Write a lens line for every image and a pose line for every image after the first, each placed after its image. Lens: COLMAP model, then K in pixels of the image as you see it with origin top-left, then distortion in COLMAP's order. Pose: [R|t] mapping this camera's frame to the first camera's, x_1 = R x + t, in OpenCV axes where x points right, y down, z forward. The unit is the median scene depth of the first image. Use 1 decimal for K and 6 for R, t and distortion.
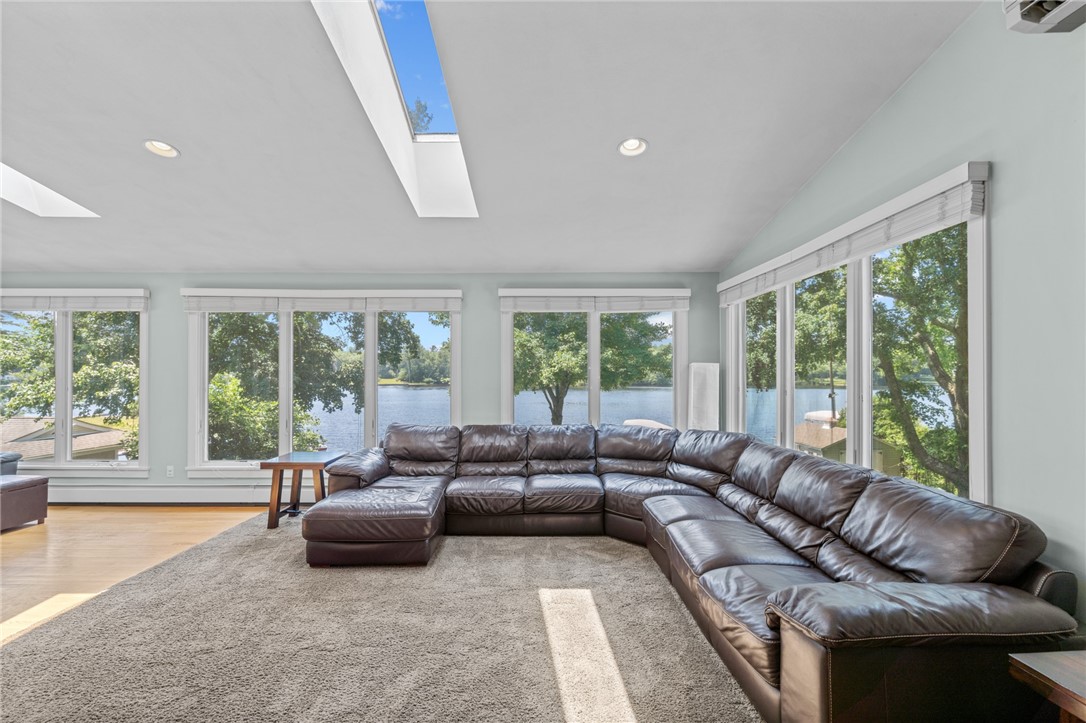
lens RADIAL K [[497.4, 0, 540.5], [0, 497.4, 371.4], [0, 0, 1]] dist [-0.002091, 0.000121]
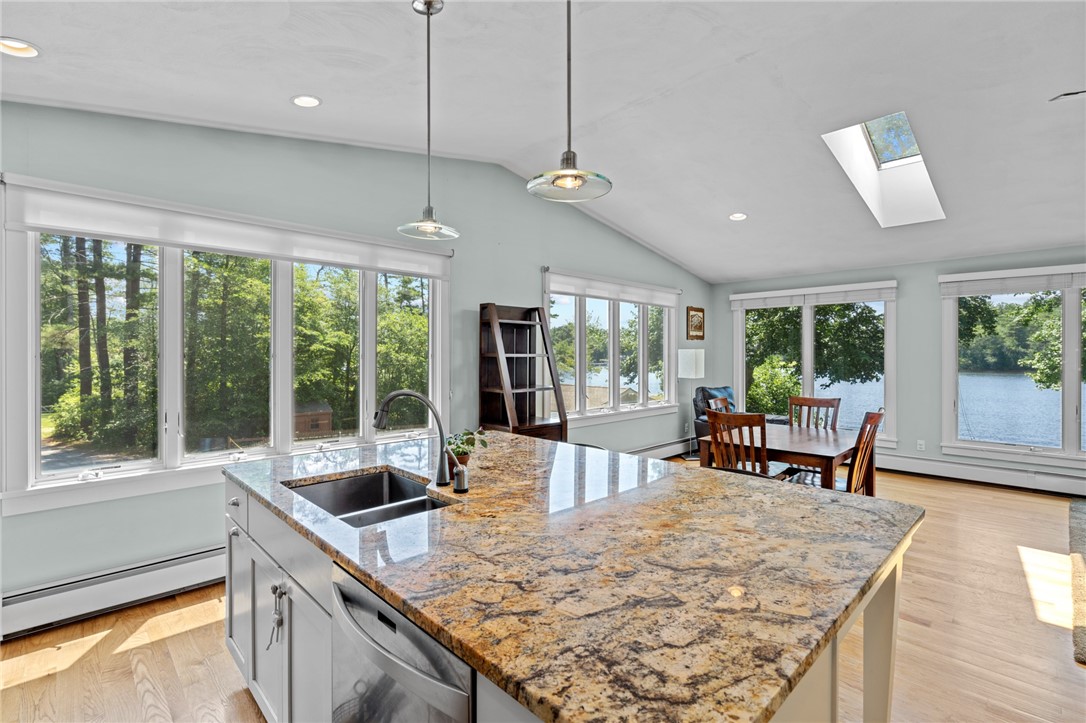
lens RADIAL K [[493.5, 0, 544.1], [0, 493.5, 357.2], [0, 0, 1]] dist [-0.001971, -0.000154]
pose [[0.702708, 0.001016, -0.711477, -0.605473], [0.003060, 0.999985, 0.004450, 0.000686], [0.711471, -0.005304, 0.702695, -0.369725]]
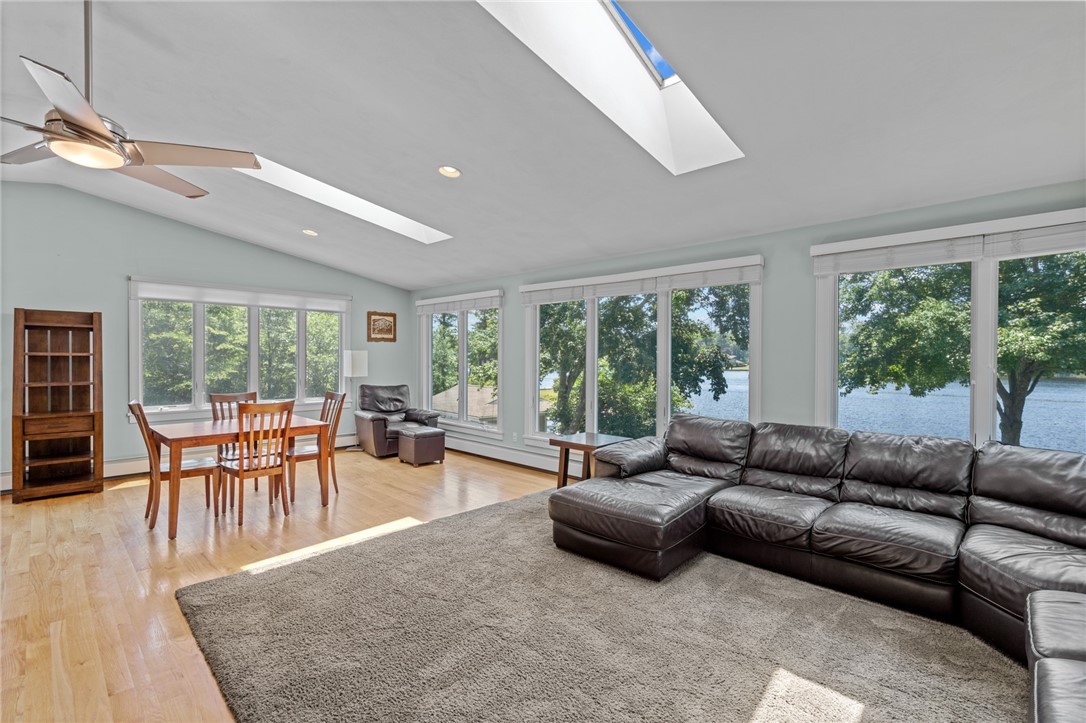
lens RADIAL K [[494.3, 0, 538.8], [0, 494.3, 362.9], [0, 0, 1]] dist [-0.001473, 0.001330]
pose [[0.714387, 0.011256, -0.699660, 0.161680], [-0.002807, 0.999909, 0.013219, 0.002666], [0.699745, -0.007480, 0.714353, 0.190269]]
